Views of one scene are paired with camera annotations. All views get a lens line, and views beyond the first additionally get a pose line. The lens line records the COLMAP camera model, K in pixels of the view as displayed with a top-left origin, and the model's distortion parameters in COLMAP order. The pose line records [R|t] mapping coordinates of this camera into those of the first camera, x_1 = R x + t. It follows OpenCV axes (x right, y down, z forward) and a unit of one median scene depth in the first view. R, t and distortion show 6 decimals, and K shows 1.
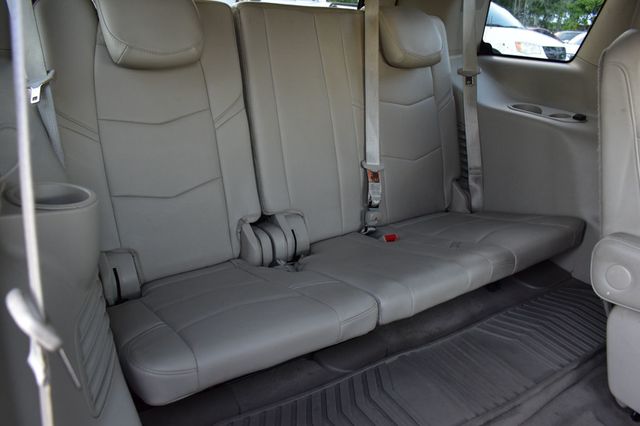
lens RADIAL K [[508.5, 0, 318.0], [0, 508.5, 212.8], [0, 0, 1]] dist [-0.088149, 0.007773]
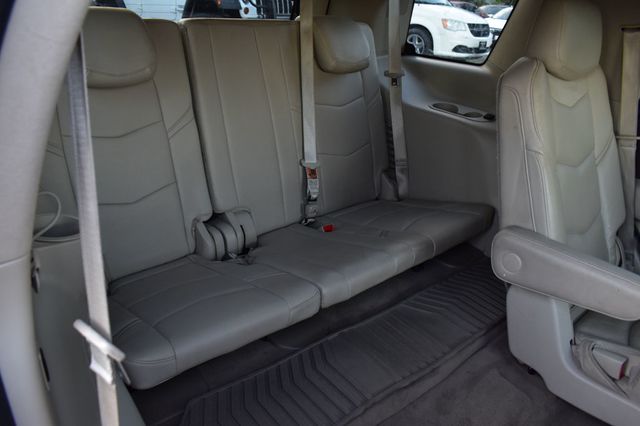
lens RADIAL K [[508.5, 0, 319.7], [0, 508.5, 211.0], [0, 0, 1]] dist [-0.088149, 0.007773]
pose [[0.990996, -0.035363, 0.129137, -0.023992], [0.028533, 0.998113, 0.054365, -0.057879], [-0.130815, -0.050191, 0.990135, -0.135555]]
